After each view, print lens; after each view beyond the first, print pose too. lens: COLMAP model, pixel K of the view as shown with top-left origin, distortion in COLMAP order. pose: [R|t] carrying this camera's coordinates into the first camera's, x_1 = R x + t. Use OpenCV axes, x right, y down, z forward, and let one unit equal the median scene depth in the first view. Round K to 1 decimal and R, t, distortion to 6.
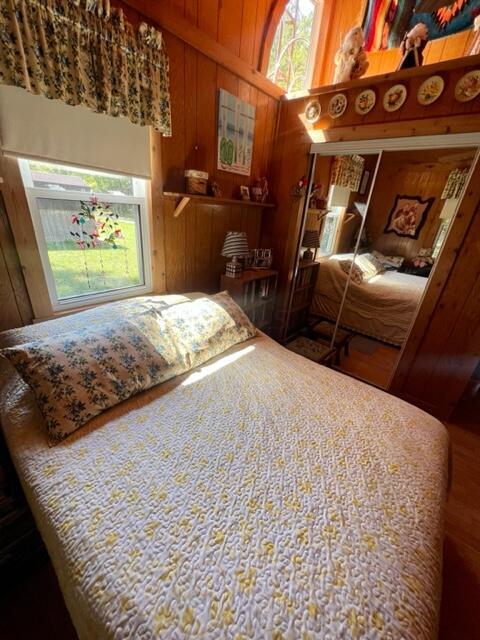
lens RADIAL K [[255.6, 0, 240.4], [0, 255.6, 319.4], [0, 0, 1]] dist [-0.008008, -0.000064]
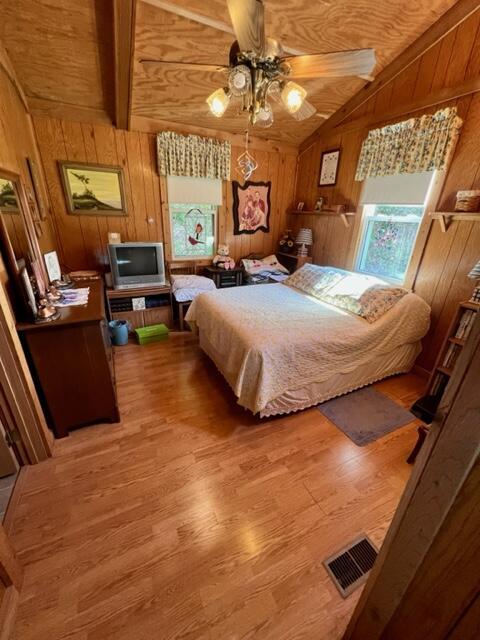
lens RADIAL K [[255.6, 0, 237.9], [0, 255.6, 316.0], [0, 0, 1]] dist [-0.008008, -0.000064]
pose [[-0.398552, 0.253549, -0.881402, 1.486957], [-0.435617, 0.793373, 0.425203, -0.212690], [0.807090, 0.553419, -0.205750, 0.815444]]
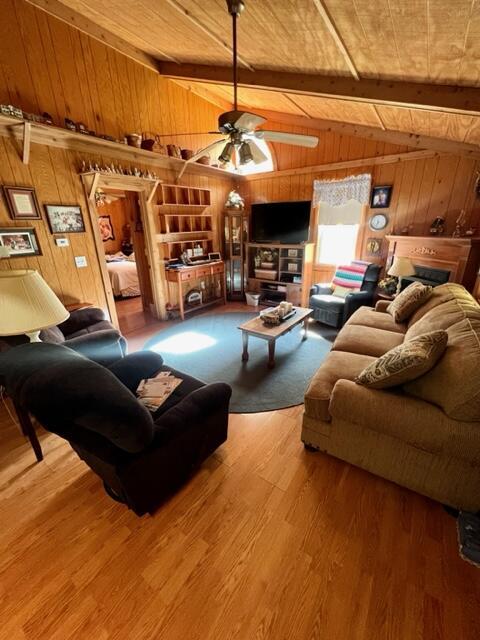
lens RADIAL K [[255.6, 0, 241.6], [0, 255.6, 320.1], [0, 0, 1]] dist [-0.008008, -0.000064]
pose [[0.100846, 0.254895, -0.961696, 4.432704], [-0.371325, 0.906418, 0.201306, -0.440891], [0.923010, 0.336801, 0.186057, 1.994269]]
